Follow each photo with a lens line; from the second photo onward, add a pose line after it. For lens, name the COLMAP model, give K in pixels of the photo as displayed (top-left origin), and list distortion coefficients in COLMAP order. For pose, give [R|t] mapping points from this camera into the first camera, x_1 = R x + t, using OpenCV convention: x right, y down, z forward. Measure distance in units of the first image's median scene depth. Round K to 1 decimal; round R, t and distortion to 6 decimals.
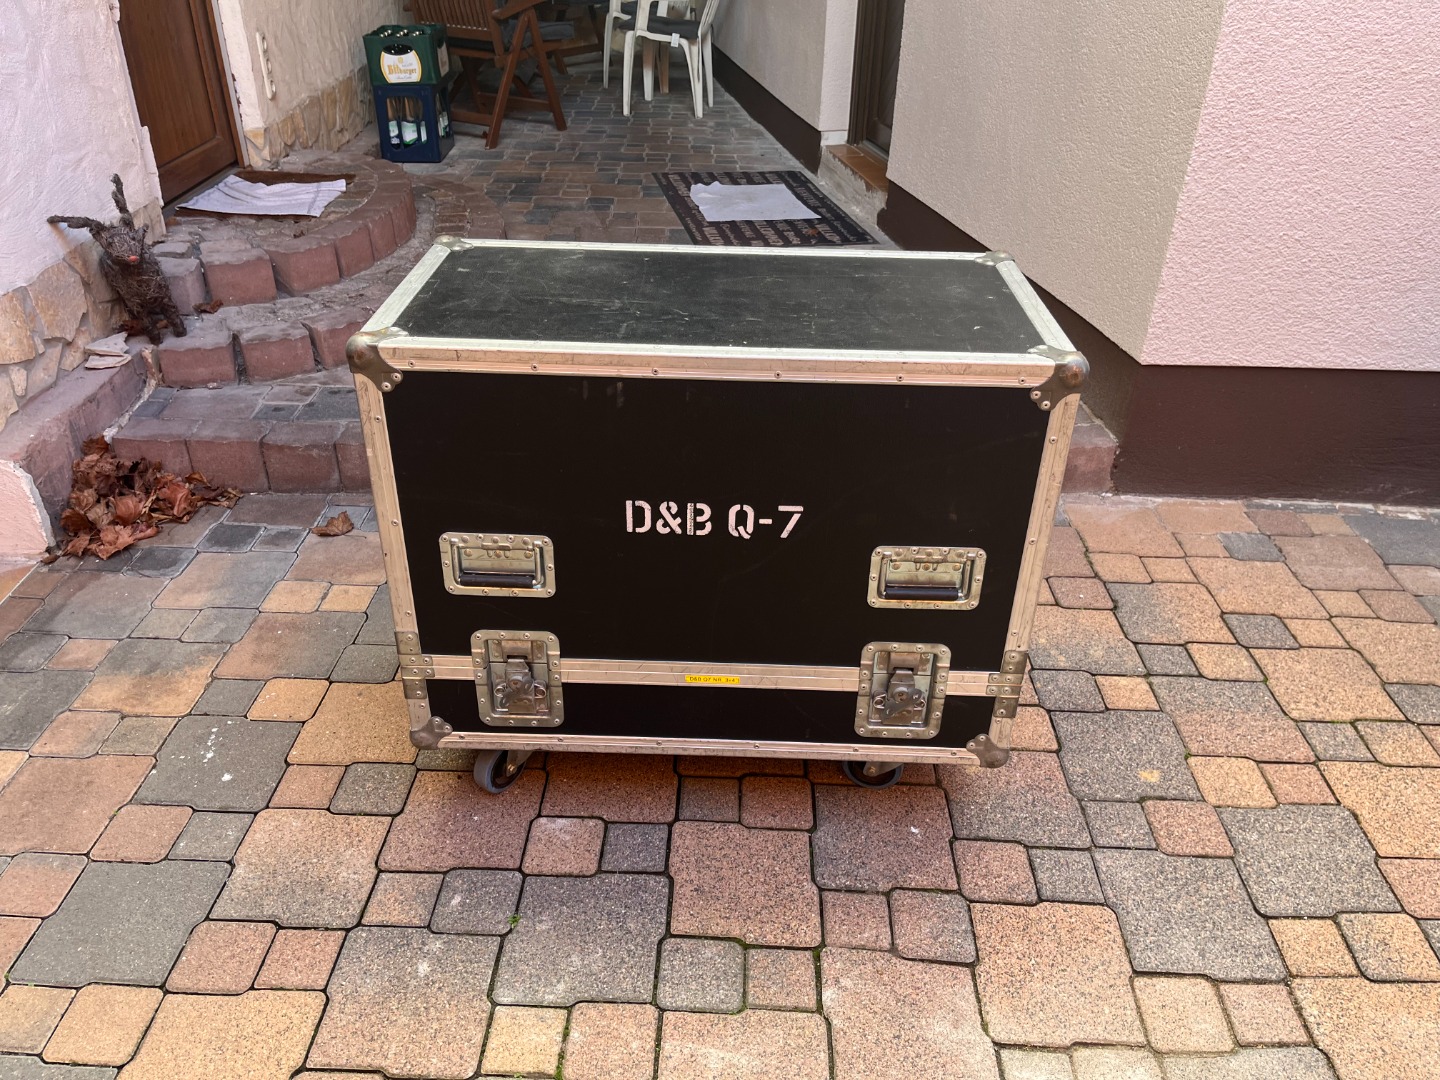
lens RADIAL K [[1096.7, 0, 720.0], [0, 1096.7, 542.3], [0, 0, 1]] dist [0.039247, -0.052824]
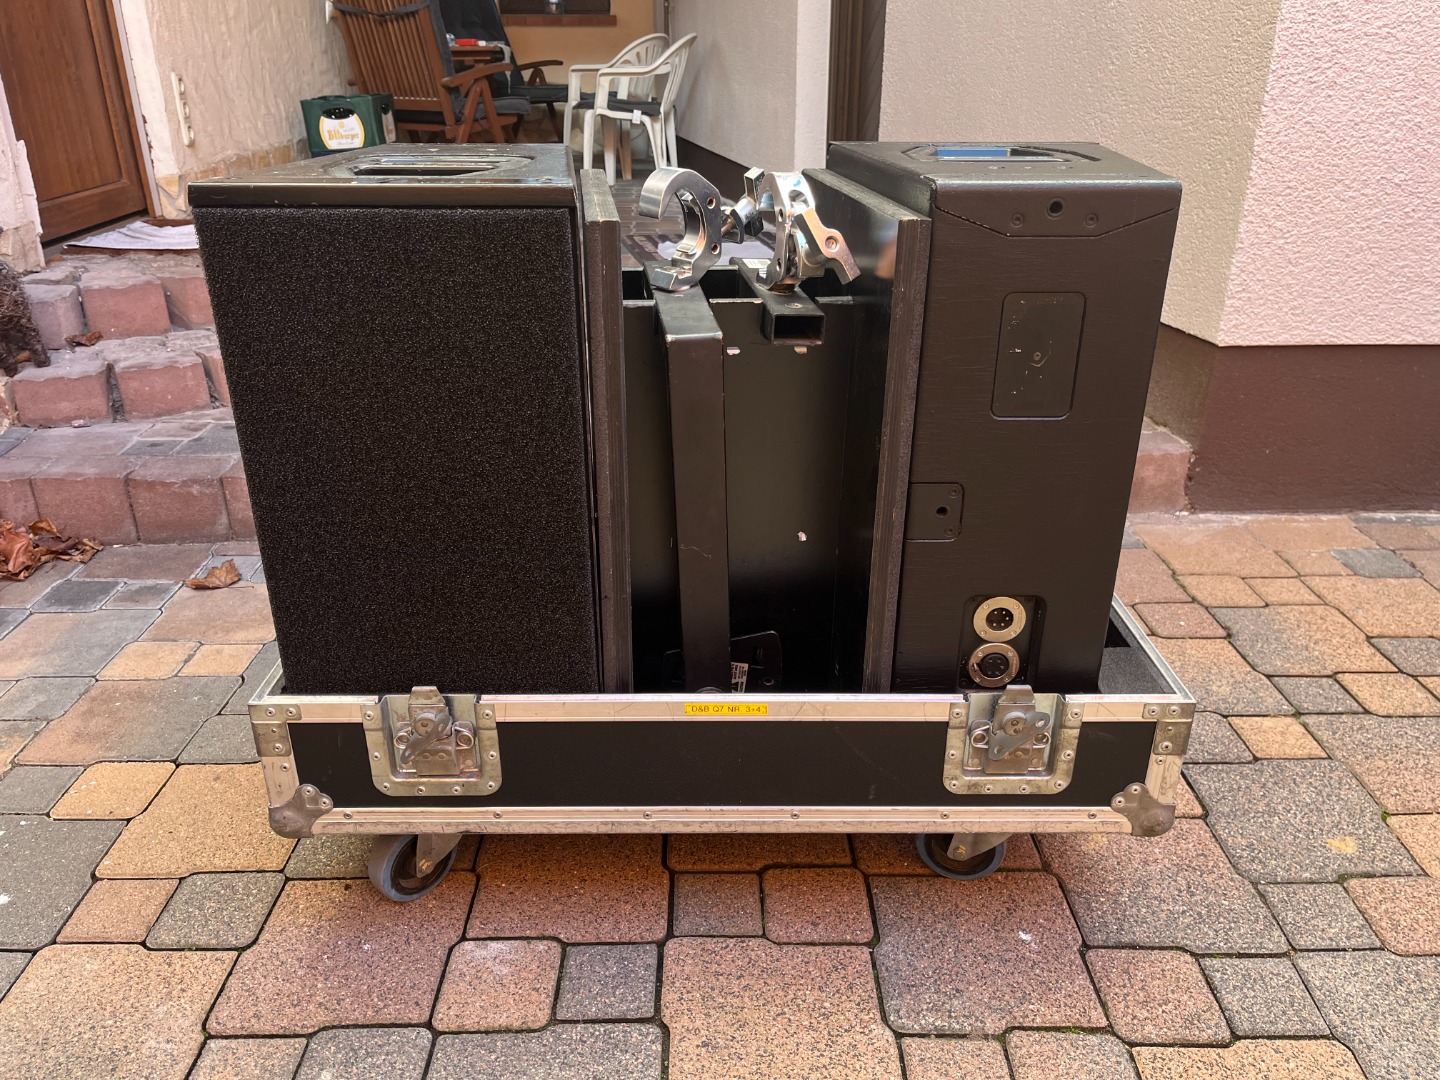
lens RADIAL K [[1092.4, 0, 720.2], [0, 1092.4, 539.7], [0, 0, 1]] dist [0.084531, -0.123874]
pose [[0.999084, -0.034332, 0.025561, -0.014893], [0.037195, 0.991889, -0.121545, 0.080086], [-0.021181, 0.122384, 0.992257, 0.253508]]
